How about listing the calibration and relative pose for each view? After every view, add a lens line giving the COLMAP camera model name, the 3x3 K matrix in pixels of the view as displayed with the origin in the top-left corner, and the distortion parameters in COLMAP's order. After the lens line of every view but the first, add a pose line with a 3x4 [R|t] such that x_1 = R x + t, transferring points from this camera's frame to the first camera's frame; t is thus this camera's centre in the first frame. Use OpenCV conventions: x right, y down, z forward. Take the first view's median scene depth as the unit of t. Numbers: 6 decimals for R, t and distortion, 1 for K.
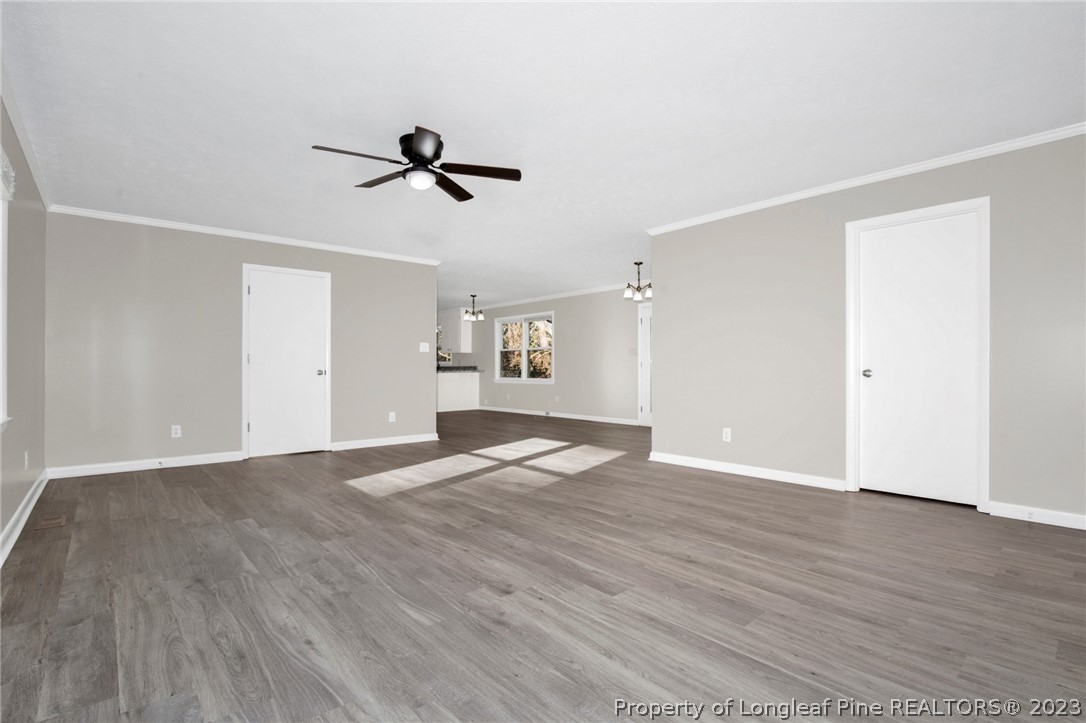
lens RADIAL K [[510.3, 0, 545.2], [0, 510.3, 357.2], [0, 0, 1]] dist [-0.014861, 0.000629]
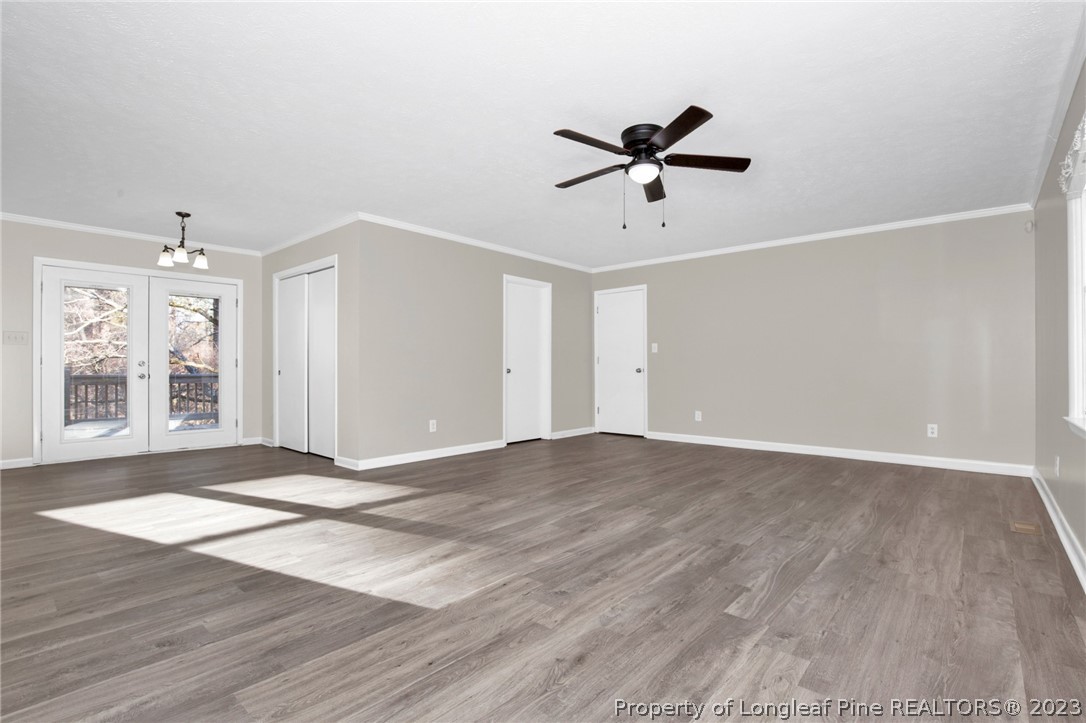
lens RADIAL K [[499.3, 0, 545.5], [0, 499.3, 369.2], [0, 0, 1]] dist [-0.021806, 0.000748]
pose [[-0.126807, 0.000297, 0.991927, -1.455986], [-0.021210, 0.999771, -0.003011, 0.041755], [-0.991701, -0.021420, -0.126771, 1.648906]]
